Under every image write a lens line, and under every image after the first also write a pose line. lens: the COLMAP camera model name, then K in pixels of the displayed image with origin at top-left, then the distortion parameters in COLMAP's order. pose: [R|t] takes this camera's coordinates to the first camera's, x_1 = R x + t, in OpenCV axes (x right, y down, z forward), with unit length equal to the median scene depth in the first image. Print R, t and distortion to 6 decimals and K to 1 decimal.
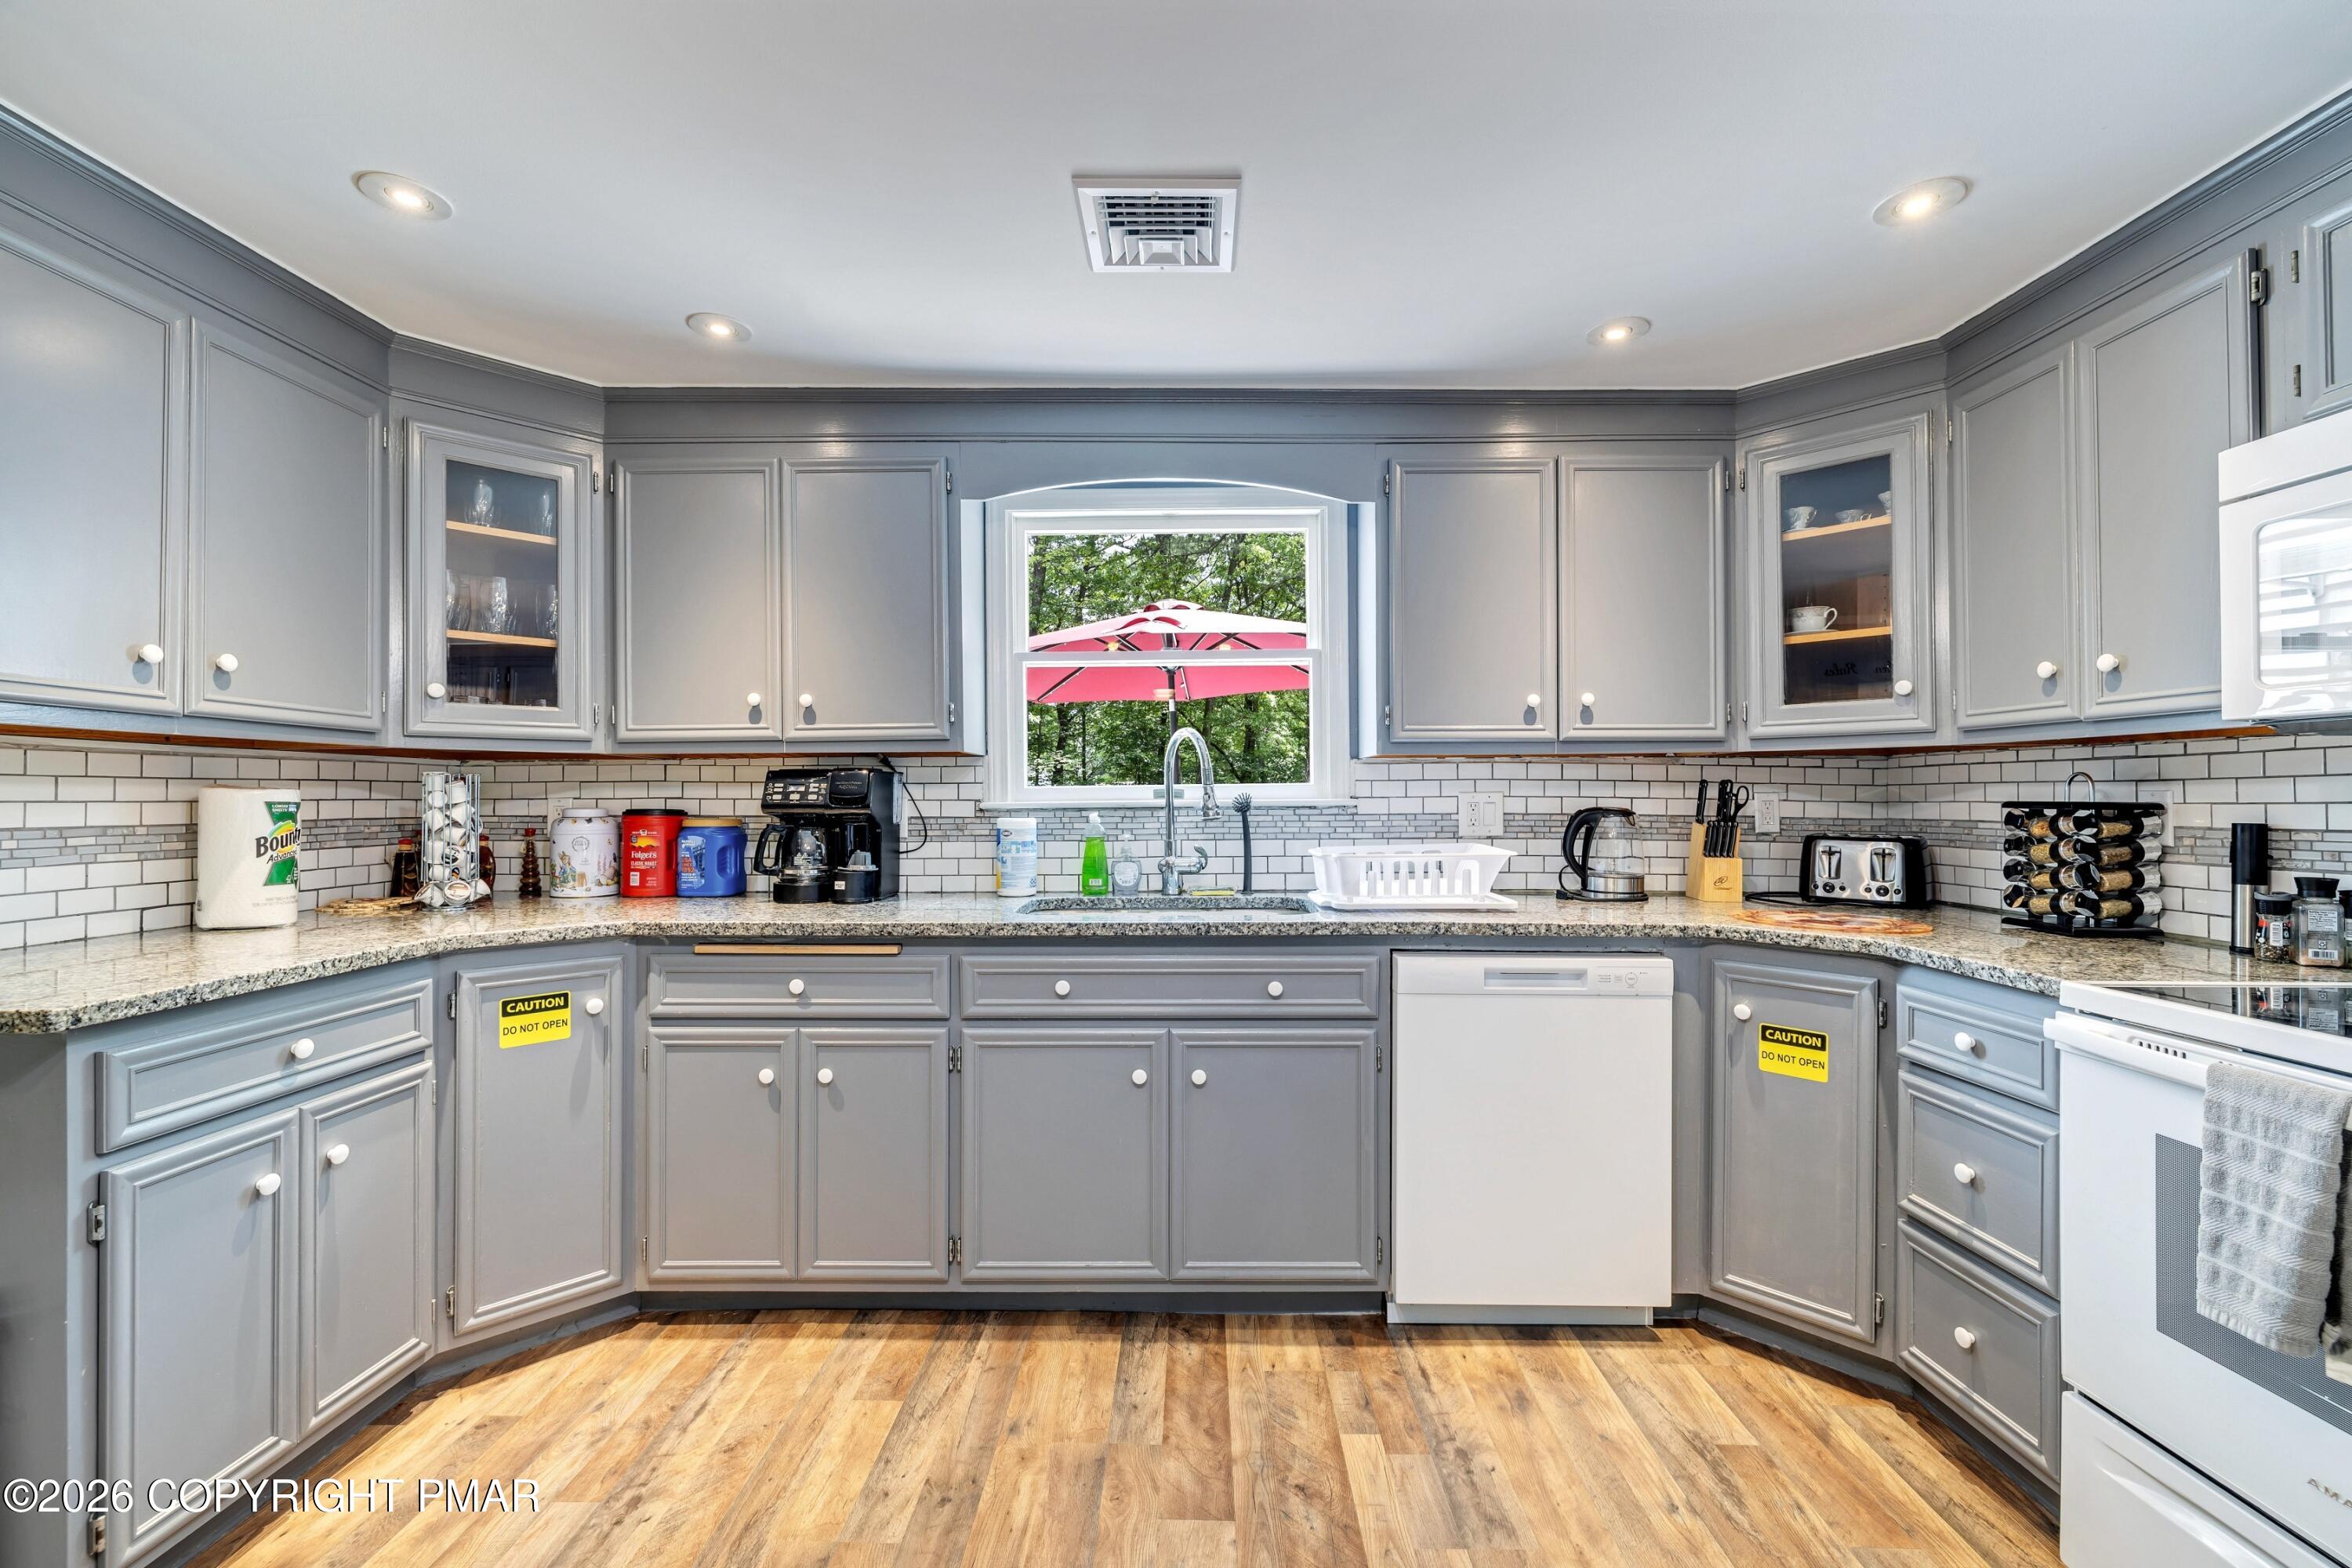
lens RADIAL K [[1005.8, 0, 1190.1], [0, 1005.8, 788.8], [0, 0, 1]] dist [0.002954, -0.000579]
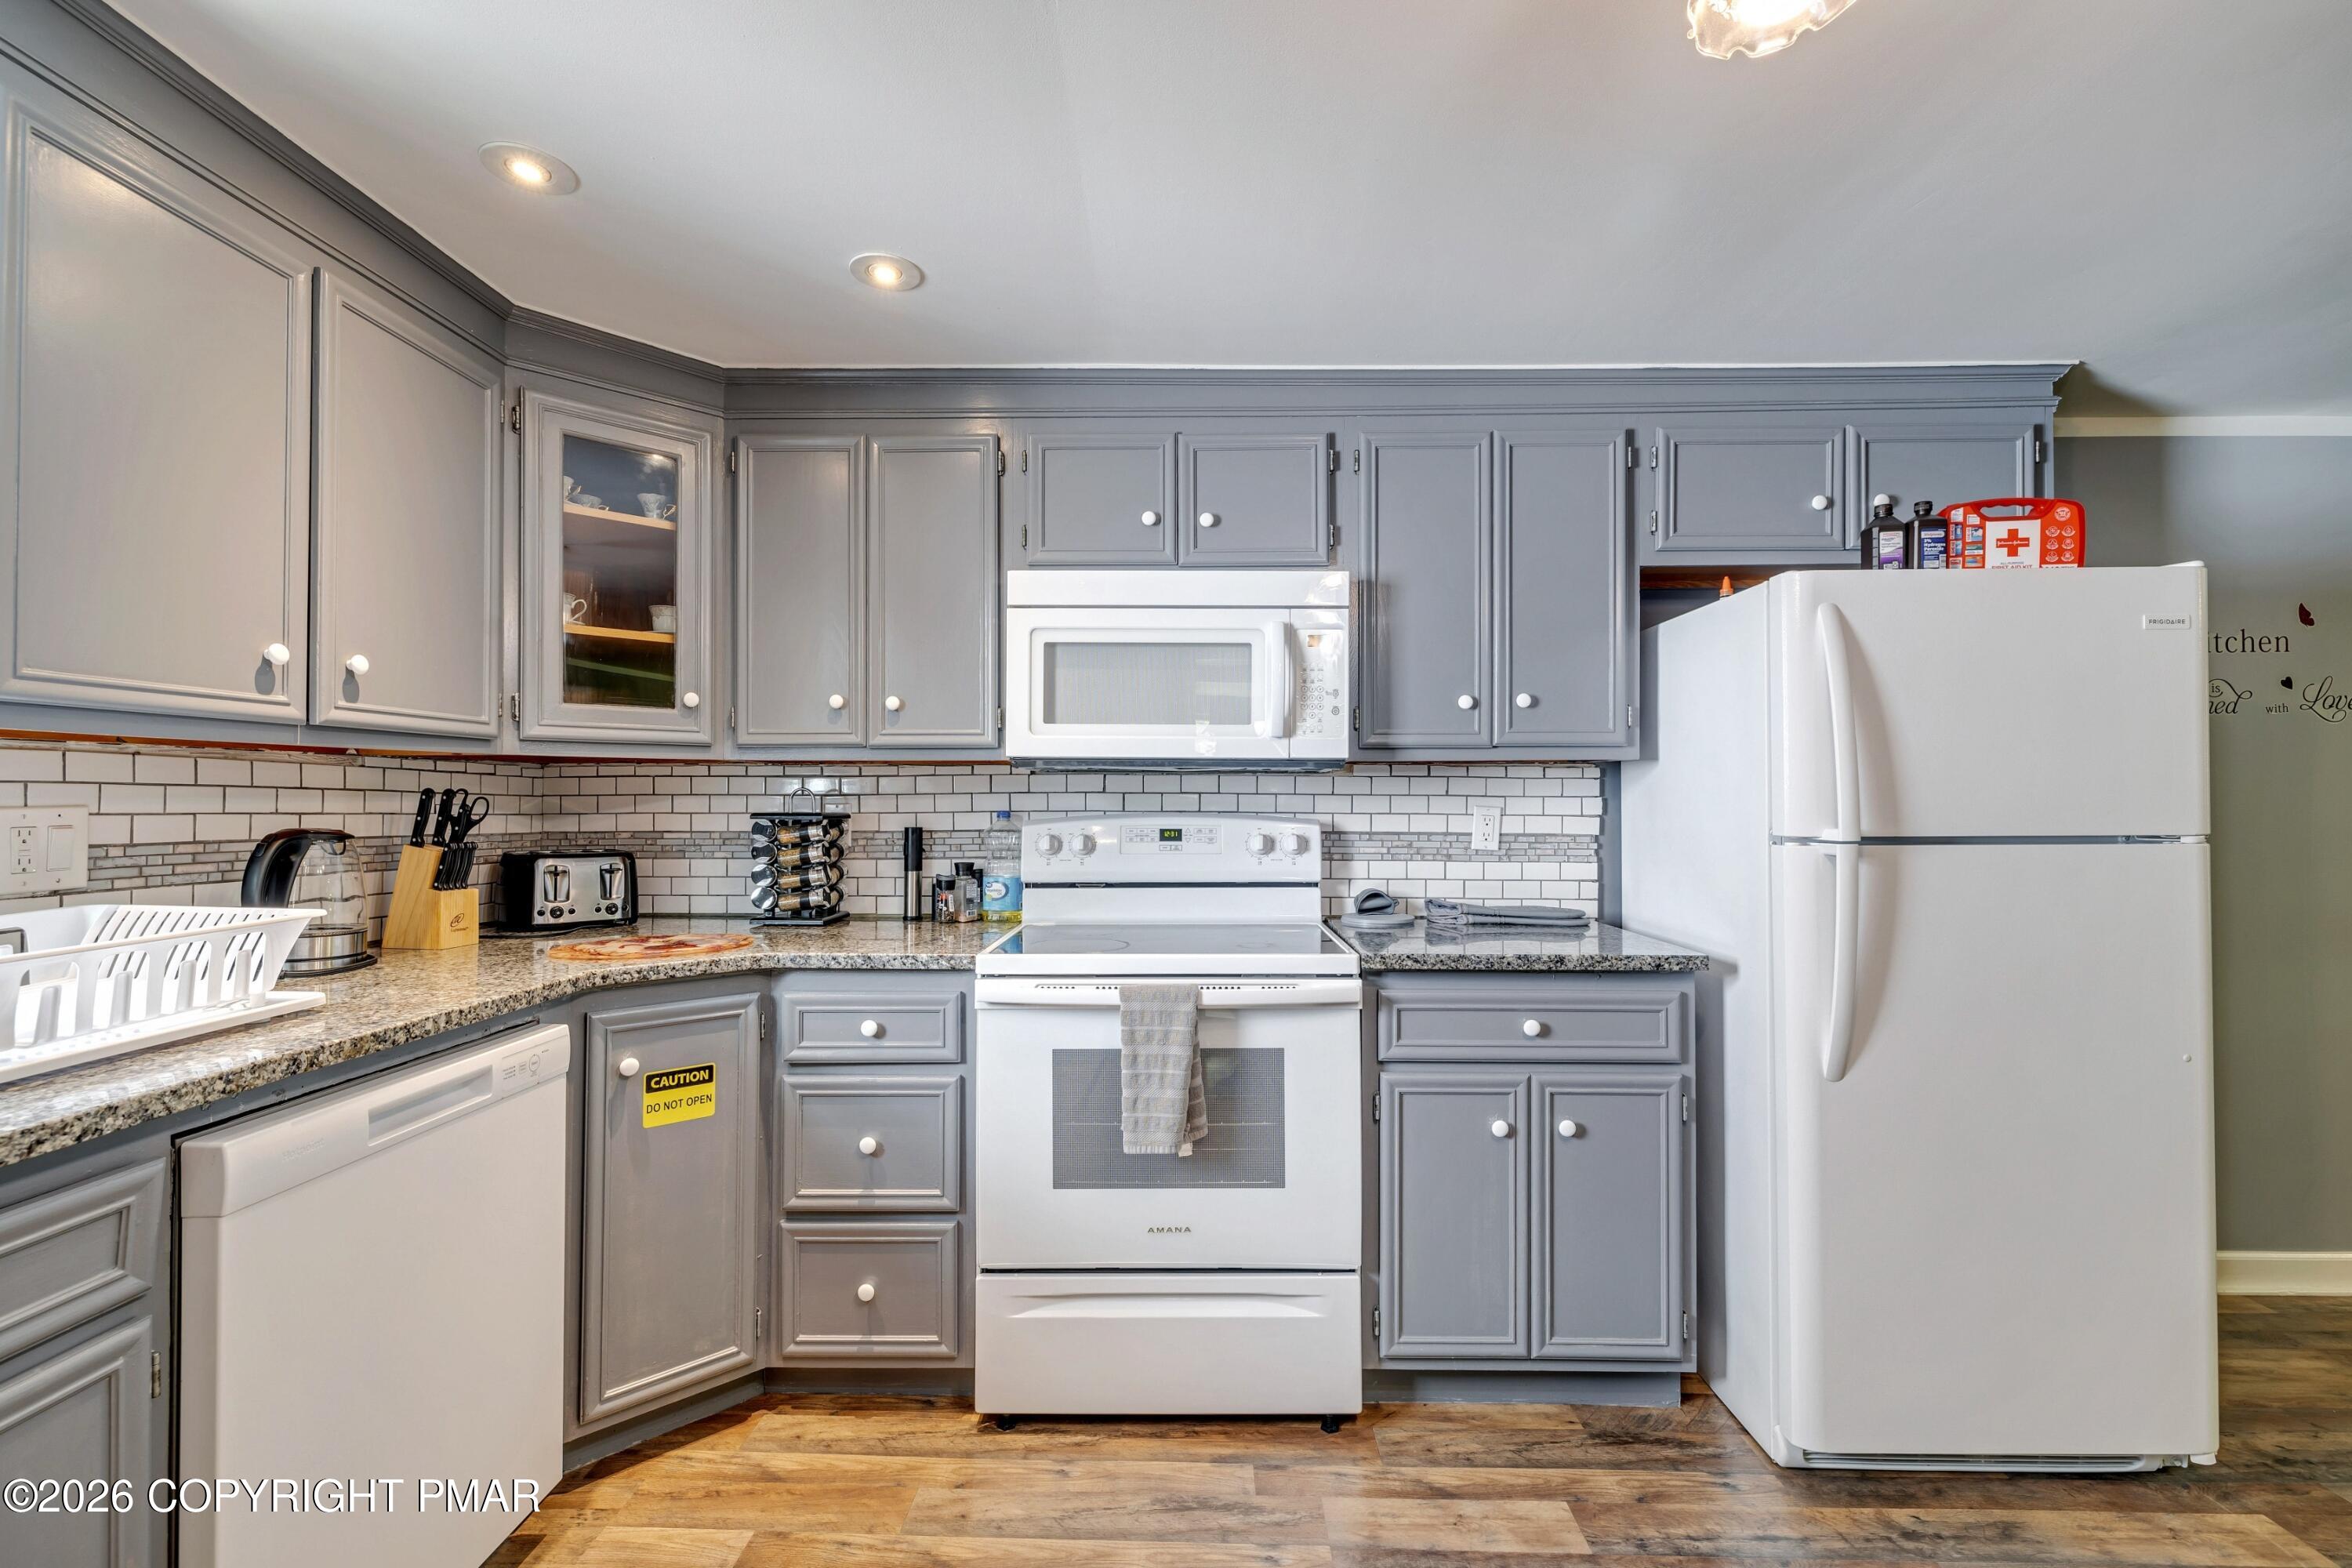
lens RADIAL K [[1005.8, 0, 1189.1], [0, 1005.8, 790.7], [0, 0, 1]] dist [0.002954, -0.000579]
pose [[0.003655, 0.008763, 0.999955, -0.298289], [-0.007336, 0.999935, -0.008736, -0.006035], [-0.999966, -0.007304, 0.003719, 0.533414]]
